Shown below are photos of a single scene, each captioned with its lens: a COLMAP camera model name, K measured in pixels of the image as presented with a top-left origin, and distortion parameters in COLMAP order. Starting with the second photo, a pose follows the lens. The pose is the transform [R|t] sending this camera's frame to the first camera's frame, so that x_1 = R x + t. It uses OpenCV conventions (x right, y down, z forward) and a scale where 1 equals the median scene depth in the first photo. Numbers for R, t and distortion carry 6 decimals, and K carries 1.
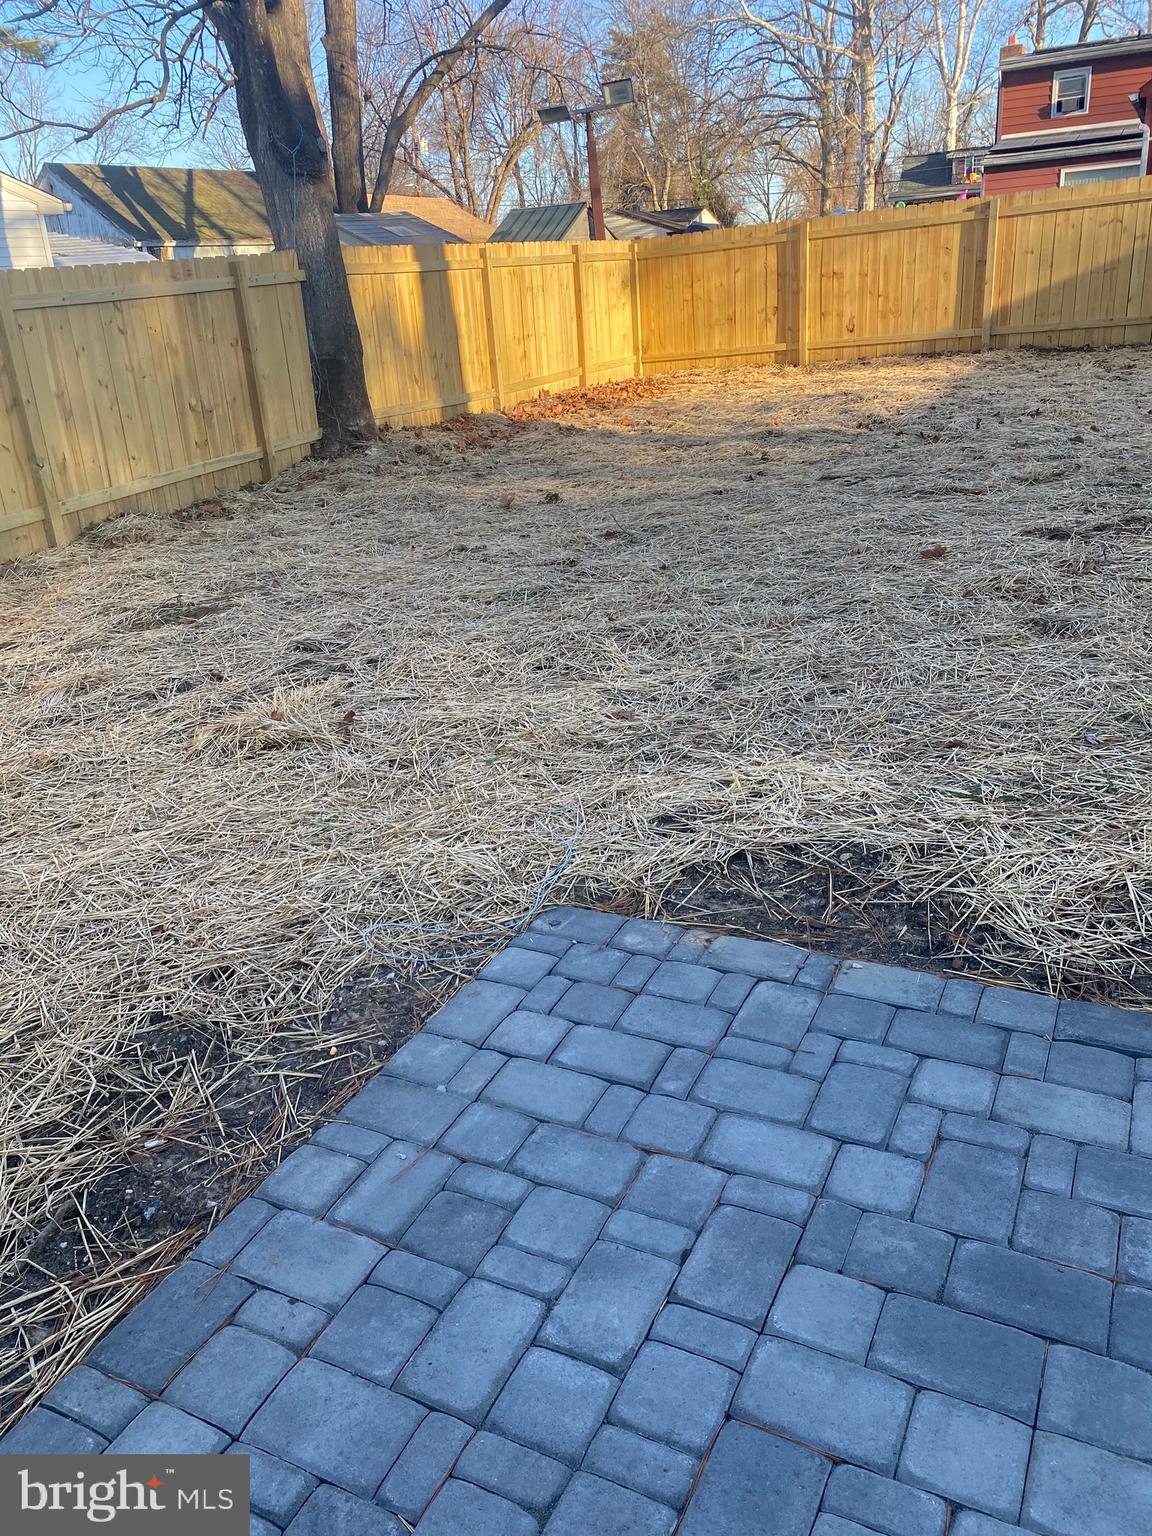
lens RADIAL K [[1169.0, 0, 568.0], [0, 1169.0, 757.6], [0, 0, 1]] dist [0.005495, -0.005781]
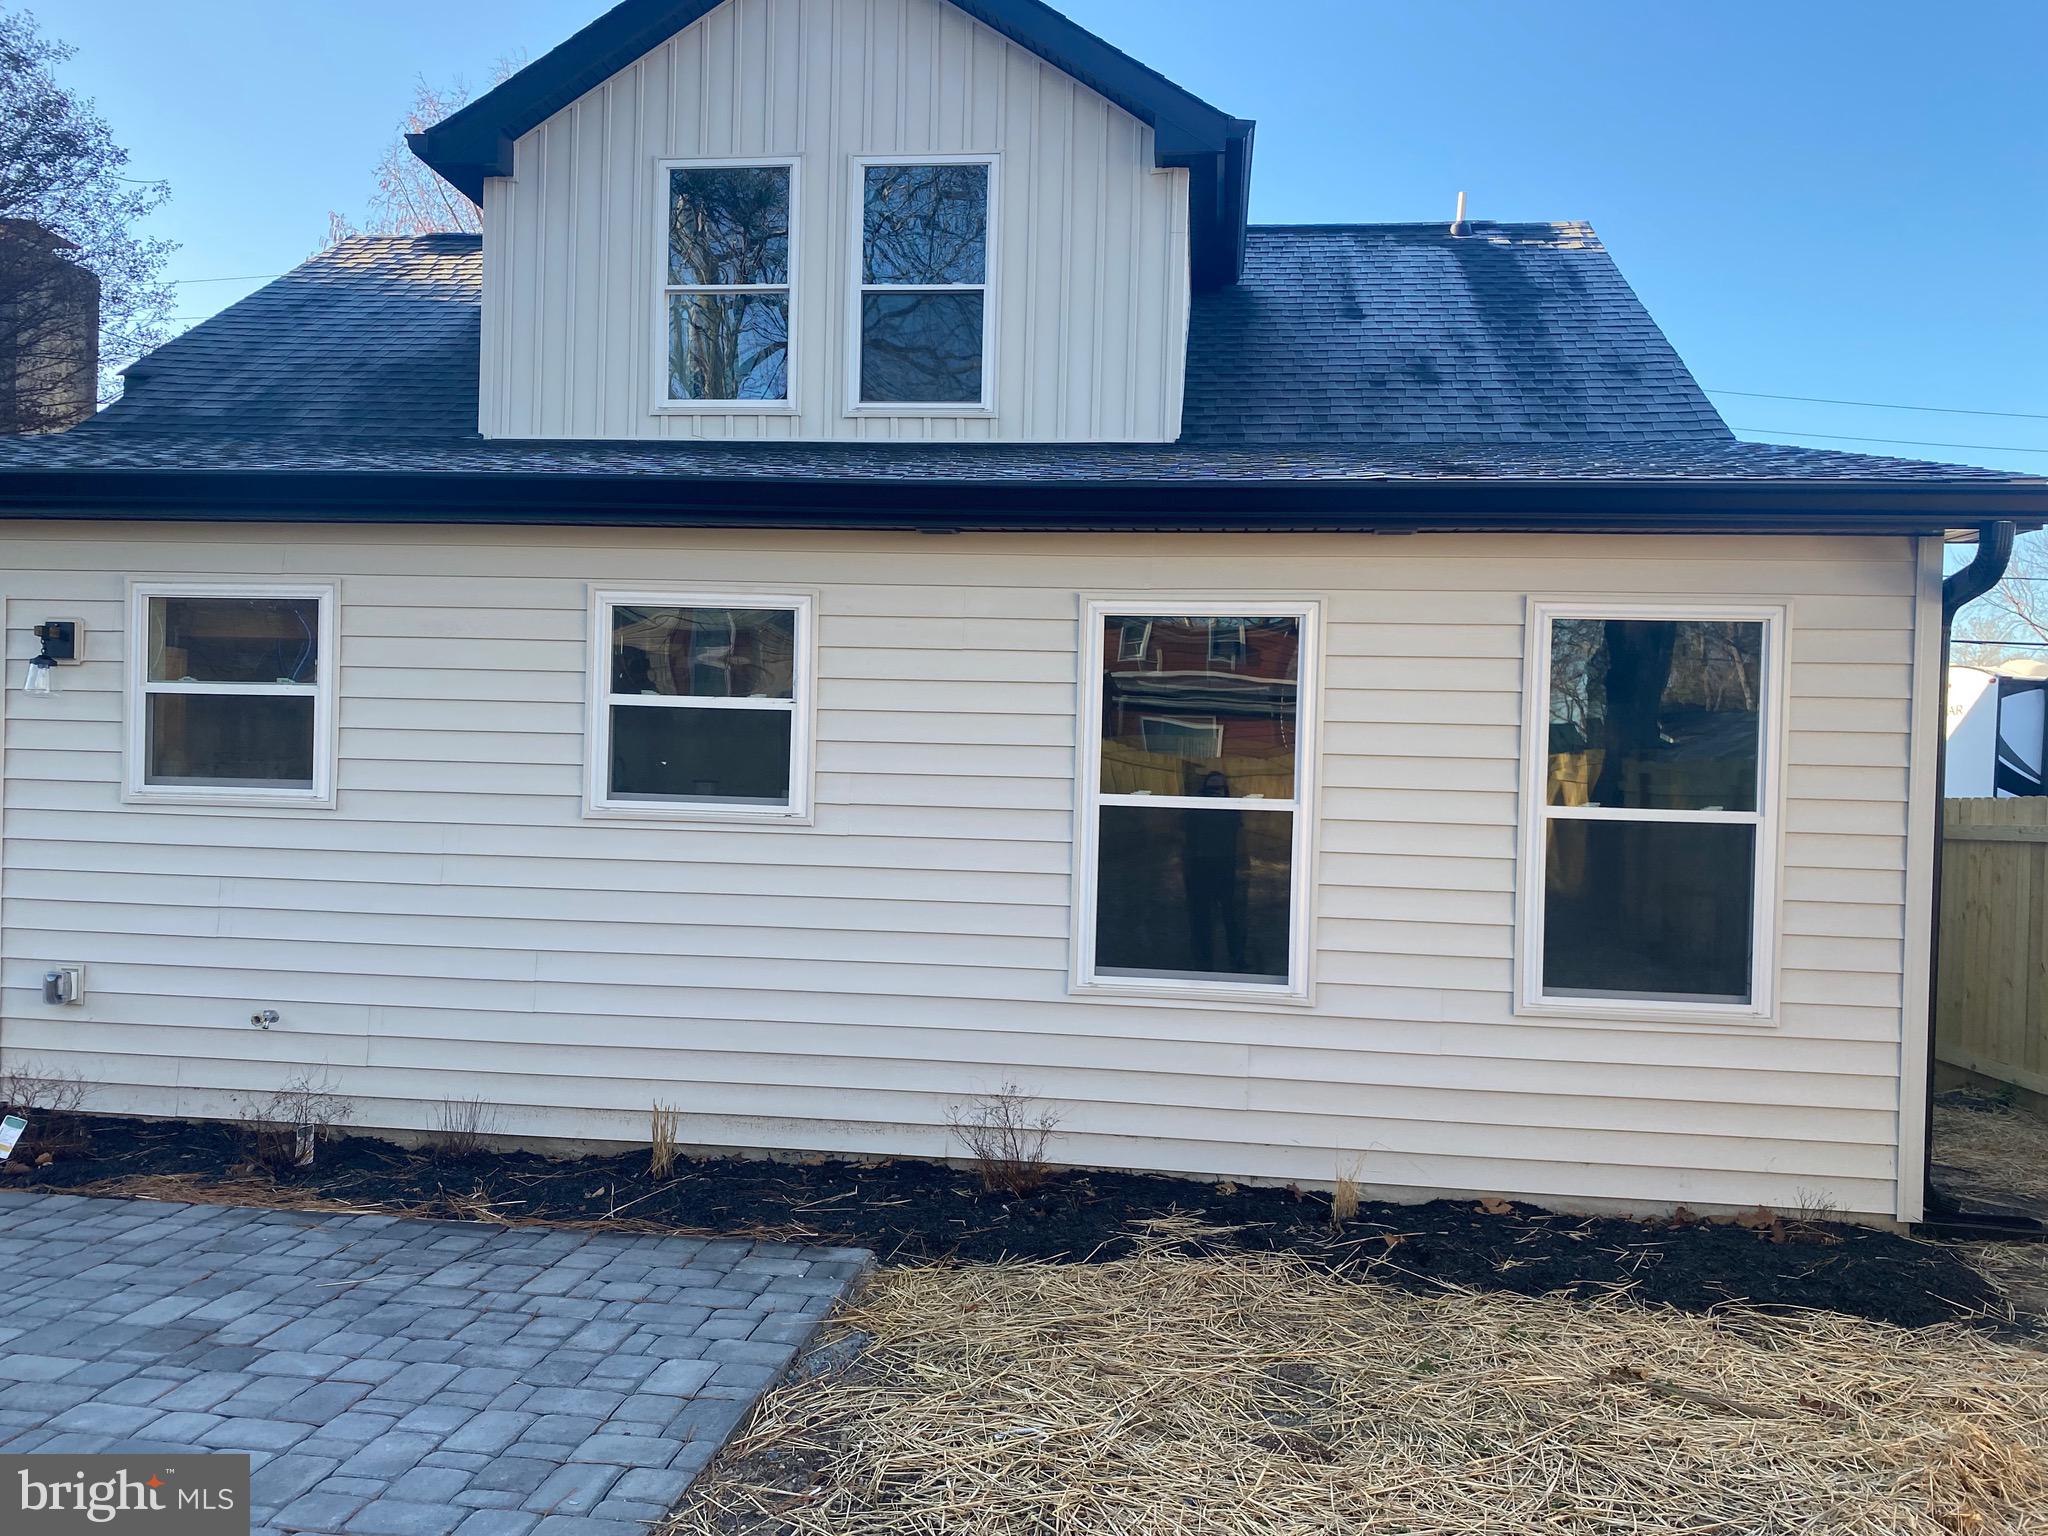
lens RADIAL K [[1558.6, 0, 1034.5], [0, 1558.6, 780.8], [0, 0, 1]] dist [0.005495, -0.005781]
pose [[-0.943813, 0.052016, -0.326362, -0.098325], [-0.078650, 0.923809, 0.374687, -0.829422], [0.320986, 0.379302, -0.867812, 2.018198]]
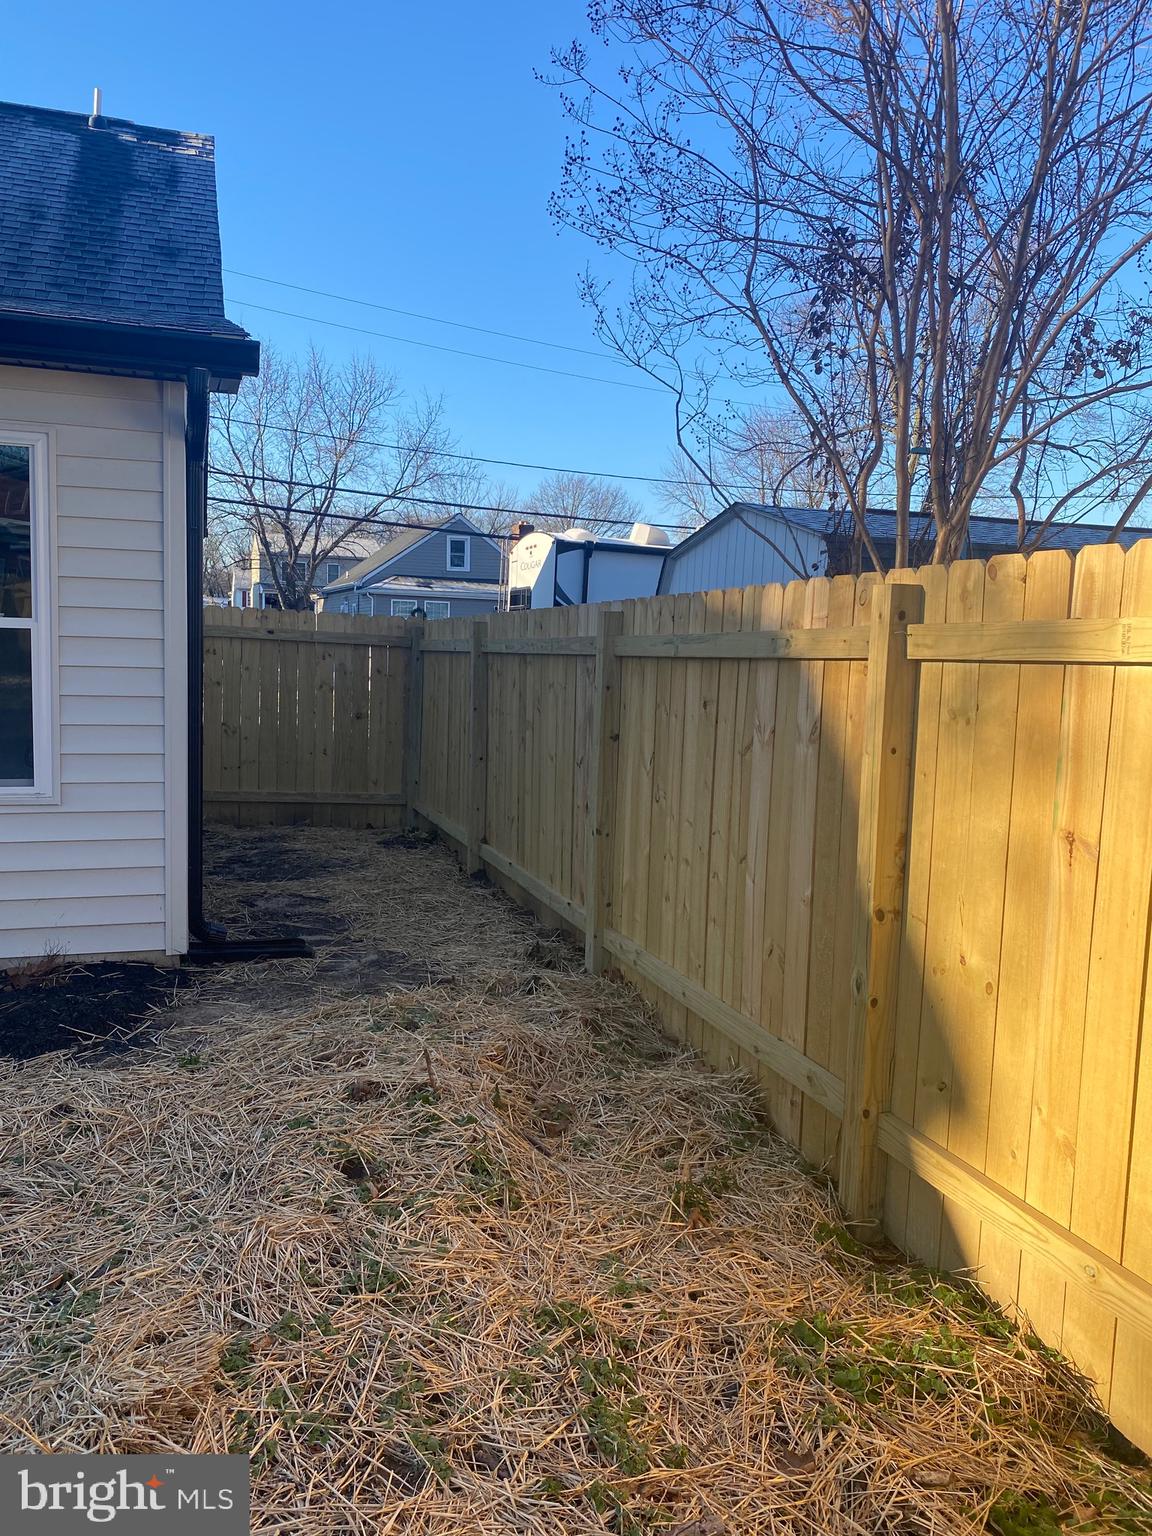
lens RADIAL K [[1169.0, 0, 568.0], [0, 1169.0, 757.6], [0, 0, 1]] dist [0.005495, -0.005781]
pose [[-0.710852, 0.126616, -0.691851, -1.187767], [-0.242376, 0.879313, 0.409955, -0.825995], [0.660260, 0.459105, -0.594373, 2.268397]]
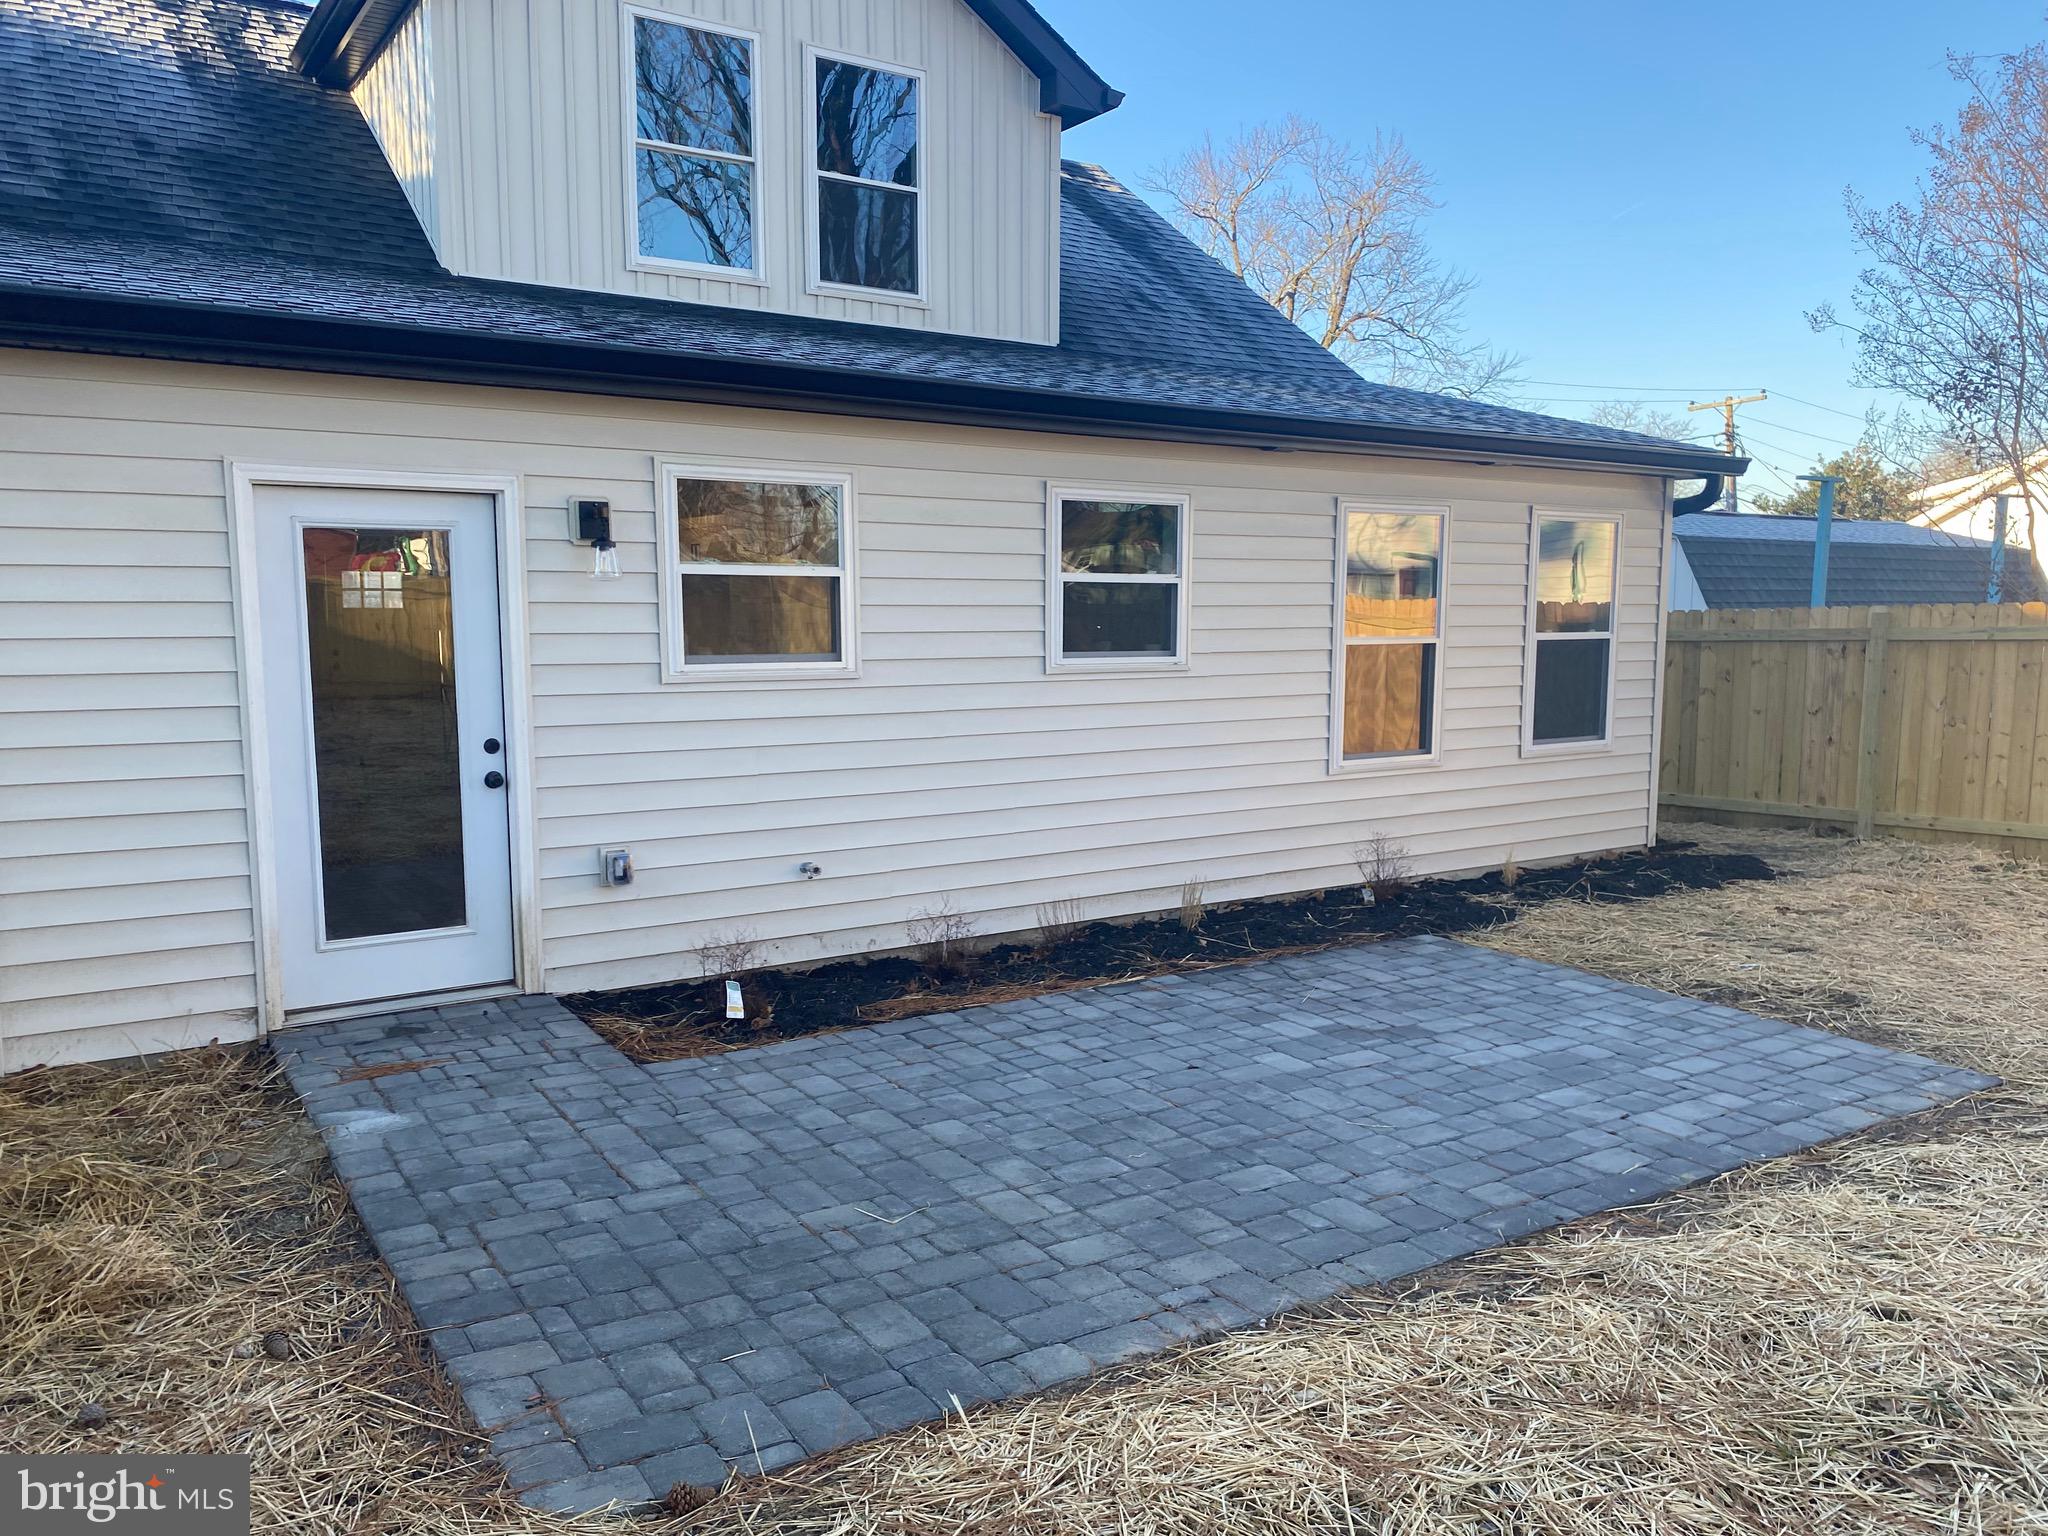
lens RADIAL K [[1558.6, 0, 1034.5], [0, 1558.6, 780.8], [0, 0, 1]] dist [0.005495, -0.005781]
pose [[-0.504329, 0.173260, -0.845951, 2.680526], [-0.286918, 0.890381, 0.353411, -0.663581], [0.814451, 0.420954, -0.399333, 0.851159]]
